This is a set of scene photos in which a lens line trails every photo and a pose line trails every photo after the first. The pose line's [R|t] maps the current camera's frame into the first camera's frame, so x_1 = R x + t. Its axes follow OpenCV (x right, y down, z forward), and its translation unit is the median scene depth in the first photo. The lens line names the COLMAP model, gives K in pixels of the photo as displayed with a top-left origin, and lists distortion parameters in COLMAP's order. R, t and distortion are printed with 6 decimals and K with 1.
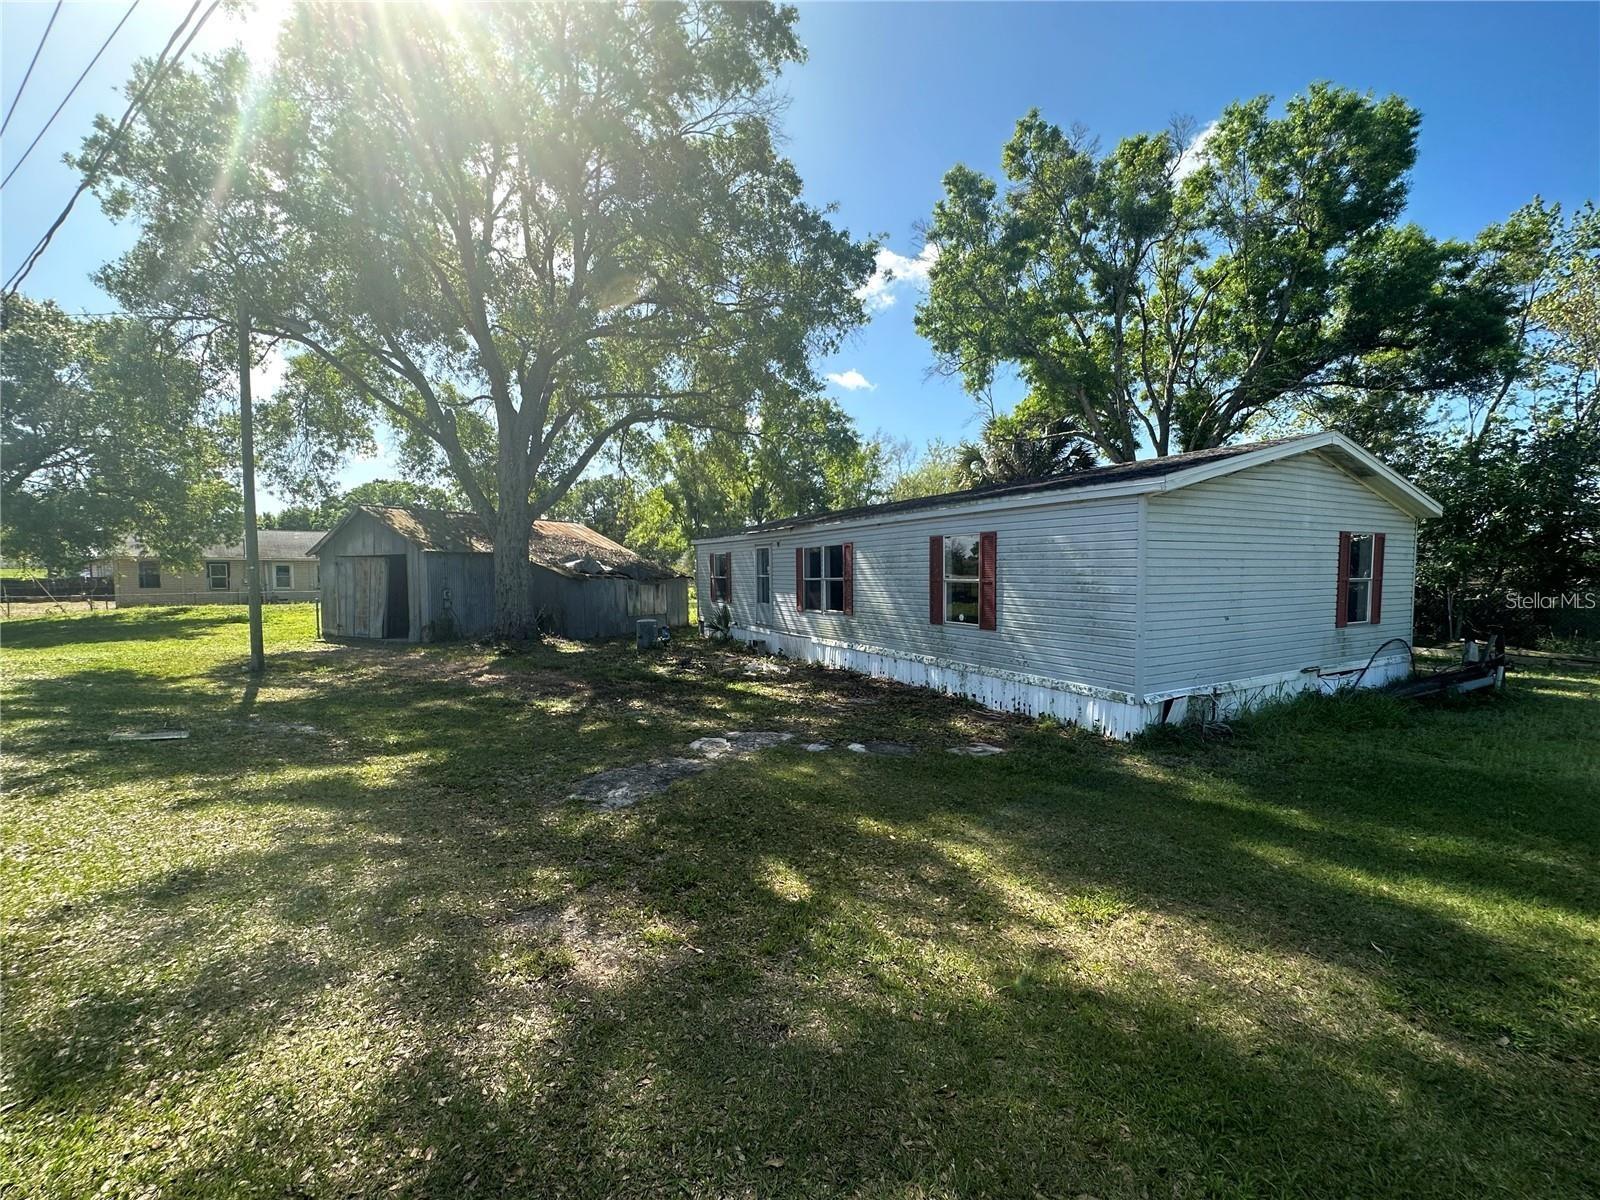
lens RADIAL K [[631.9, 0, 797.9], [0, 631.9, 603.7], [0, 0, 1]] dist [0.002584, 0.000231]
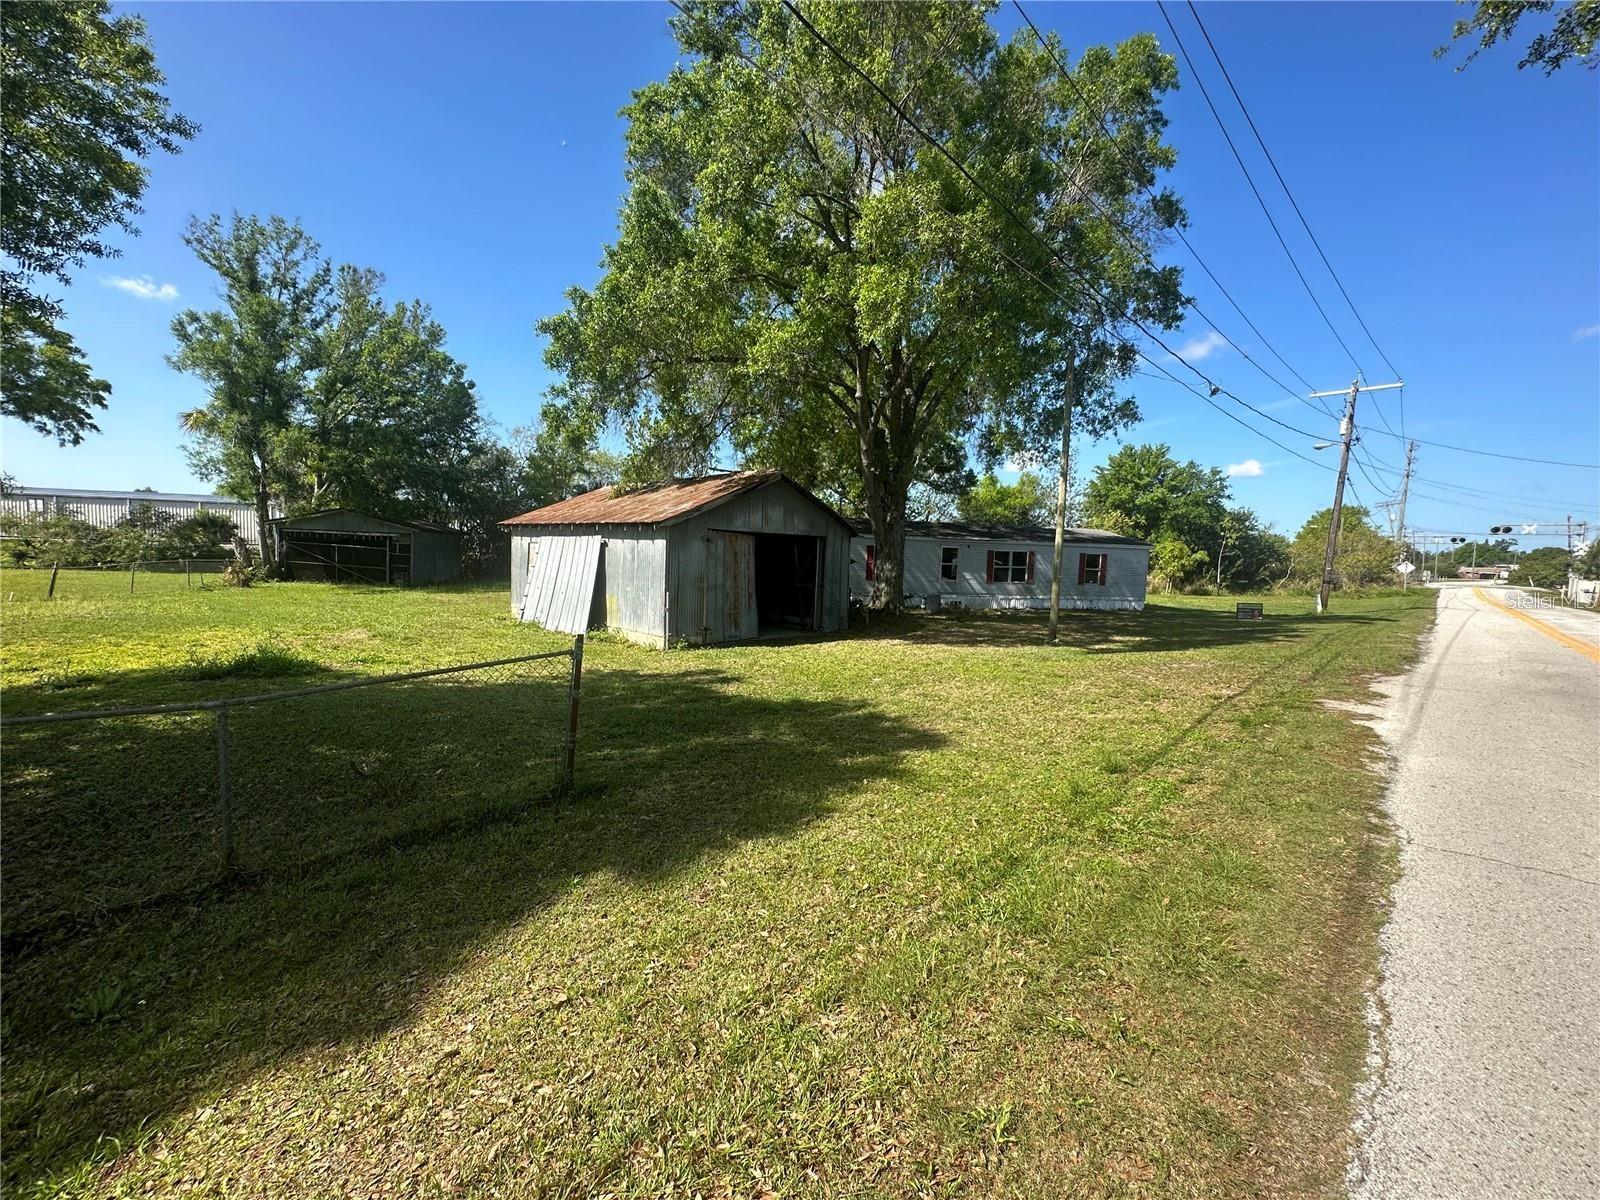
lens RADIAL K [[631.9, 0, 800.9], [0, 631.9, 597.6], [0, 0, 1]] dist [0.002584, 0.000231]
pose [[0.248385, -0.050179, 0.967361, -2.209047], [0.014235, 0.998739, 0.048151, -0.048745], [-0.968557, 0.001811, 0.248786, 1.198395]]
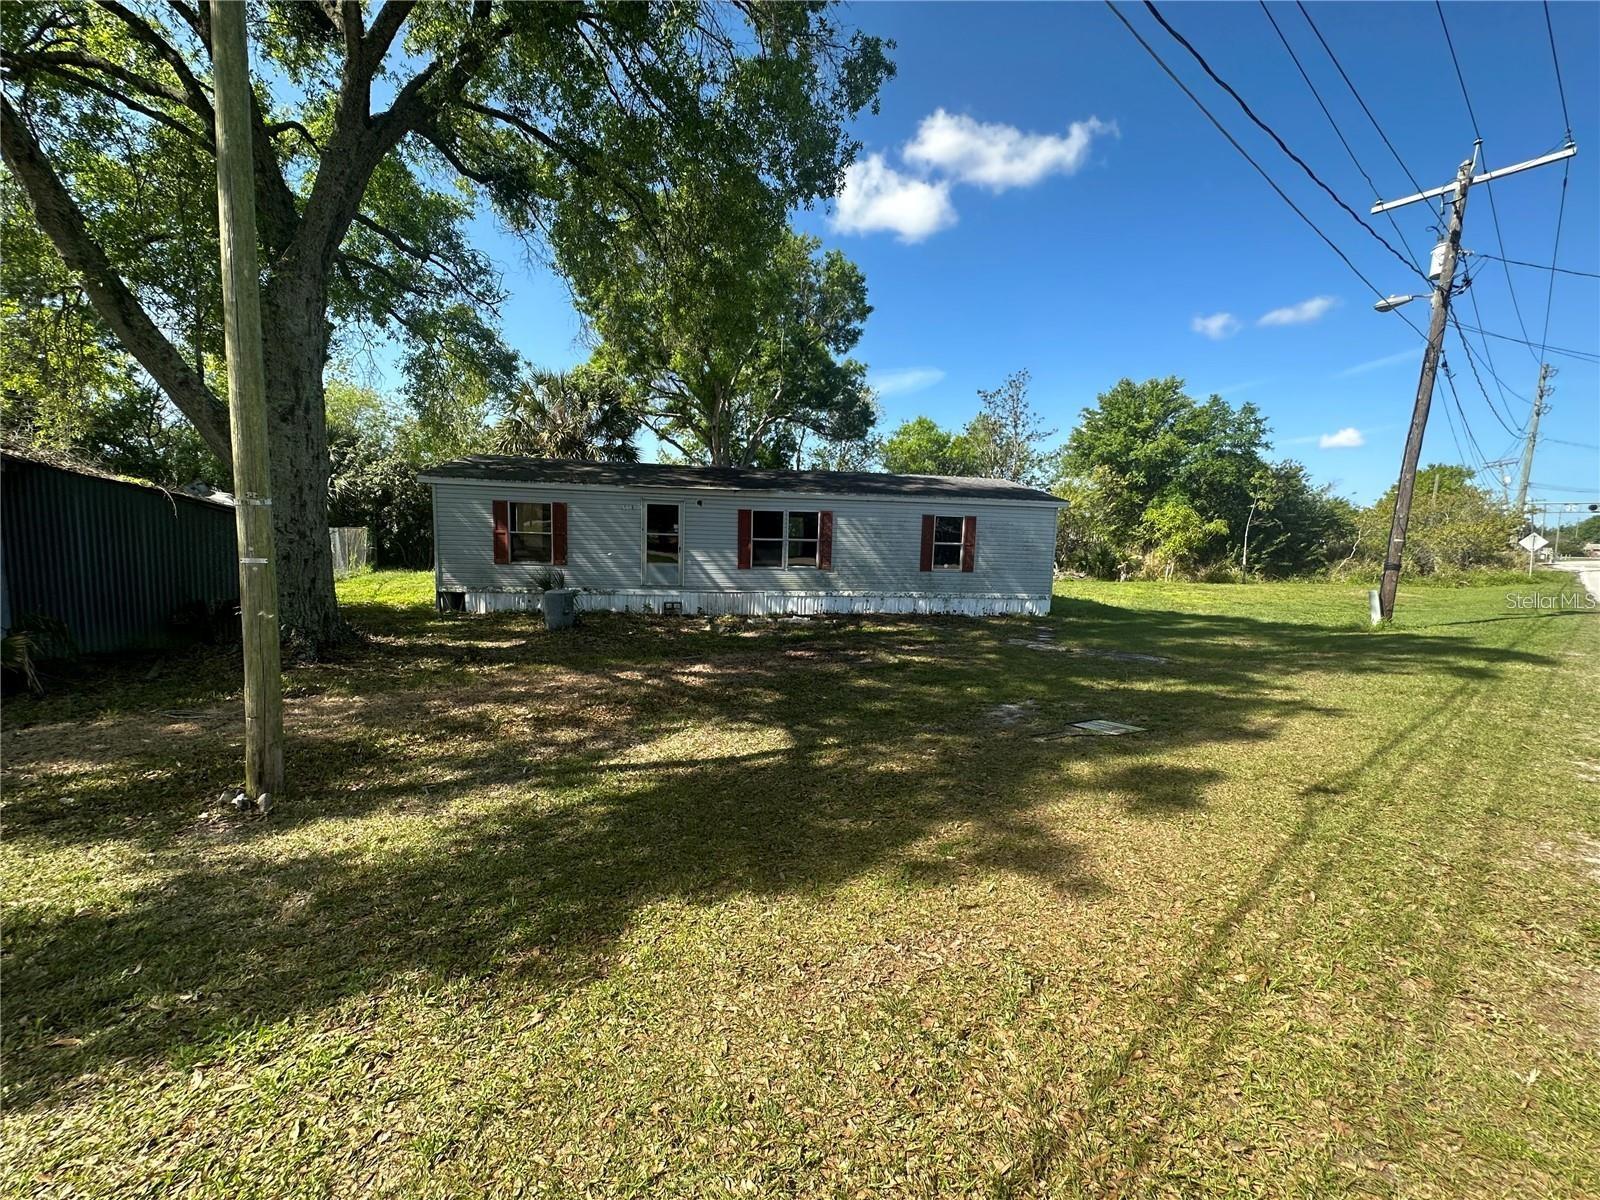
lens RADIAL K [[631.9, 0, 798.6], [0, 631.9, 598.5], [0, 0, 1]] dist [0.002584, 0.000231]
pose [[0.326443, -0.080921, 0.941746, -1.083445], [0.017920, 0.996679, 0.079430, -0.023612], [-0.945047, -0.009053, 0.326810, 0.629759]]
